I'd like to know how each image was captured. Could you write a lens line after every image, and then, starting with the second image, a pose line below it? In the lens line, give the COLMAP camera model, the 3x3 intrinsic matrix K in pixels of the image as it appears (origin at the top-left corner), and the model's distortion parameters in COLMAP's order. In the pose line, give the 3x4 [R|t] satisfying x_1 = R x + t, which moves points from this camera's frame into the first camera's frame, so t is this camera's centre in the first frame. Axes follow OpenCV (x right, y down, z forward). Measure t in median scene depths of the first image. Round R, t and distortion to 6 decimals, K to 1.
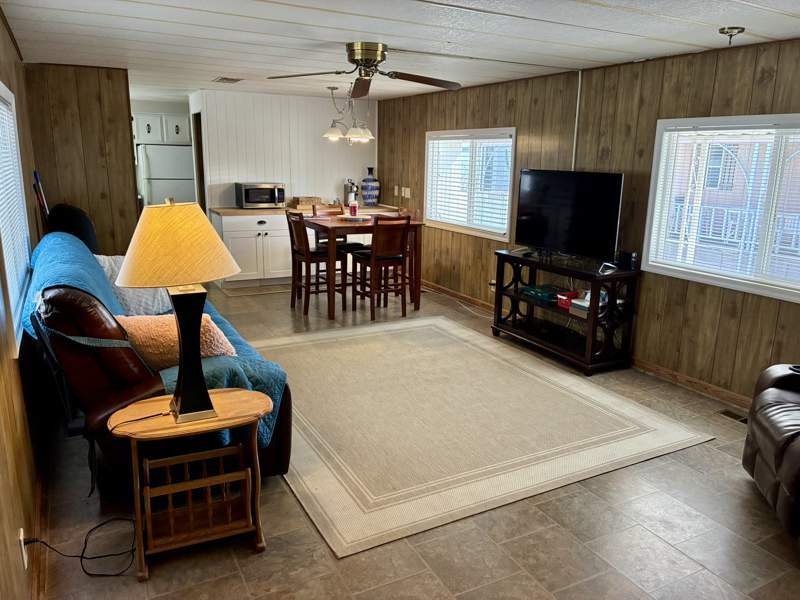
lens RADIAL K [[608.3, 0, 398.7], [0, 608.3, 299.1], [0, 0, 1]] dist [0.022805, -0.031964]
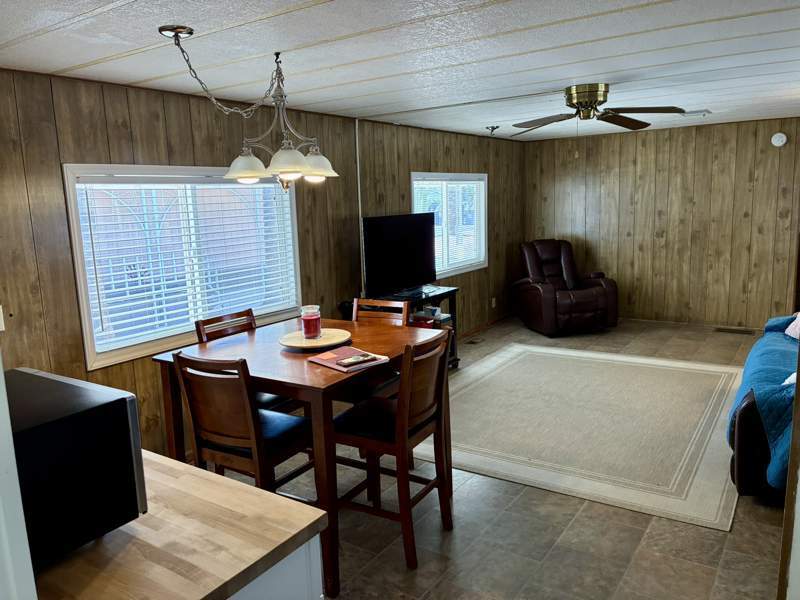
lens RADIAL K [[608.3, 0, 397.6], [0, 608.3, 298.5], [0, 0, 1]] dist [0.022805, -0.031964]
pose [[-0.473418, -0.143920, 0.869001, -0.728046], [0.229829, 0.932204, 0.279595, -0.400061], [-0.850326, 0.332087, -0.408245, 1.602073]]
